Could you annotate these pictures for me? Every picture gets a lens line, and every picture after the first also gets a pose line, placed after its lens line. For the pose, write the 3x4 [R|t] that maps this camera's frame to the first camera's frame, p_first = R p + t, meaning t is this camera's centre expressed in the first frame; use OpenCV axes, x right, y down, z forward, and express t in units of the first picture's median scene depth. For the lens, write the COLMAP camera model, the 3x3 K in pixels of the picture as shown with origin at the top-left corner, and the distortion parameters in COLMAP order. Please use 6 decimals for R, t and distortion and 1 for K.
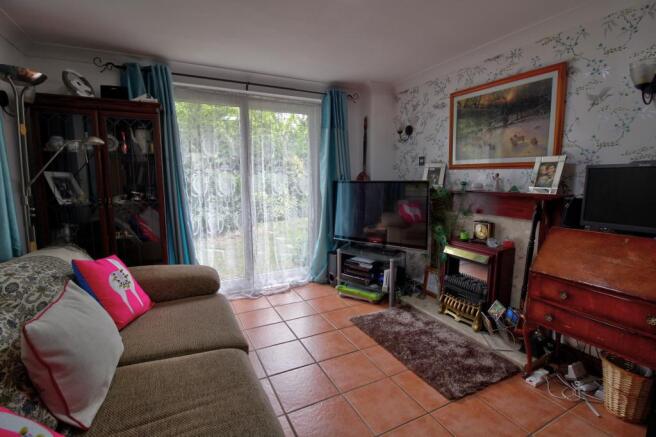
lens RADIAL K [[308.7, 0, 327.4], [0, 308.7, 216.0], [0, 0, 1]] dist [0.000746, 0.000014]
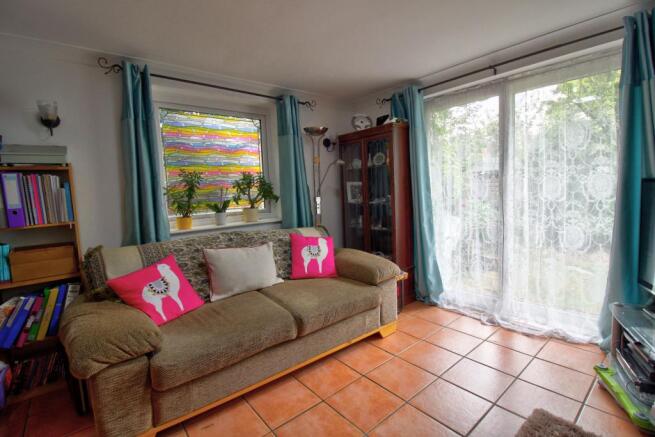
lens RADIAL K [[308.3, 0, 326.8], [0, 308.3, 218.1], [0, 0, 1]] dist [0.000746, 0.000014]
pose [[0.220910, 0.086507, -0.971450, 0.490936], [-0.078673, 0.994393, 0.070659, -0.045994], [0.972116, 0.060817, 0.226477, 0.401098]]
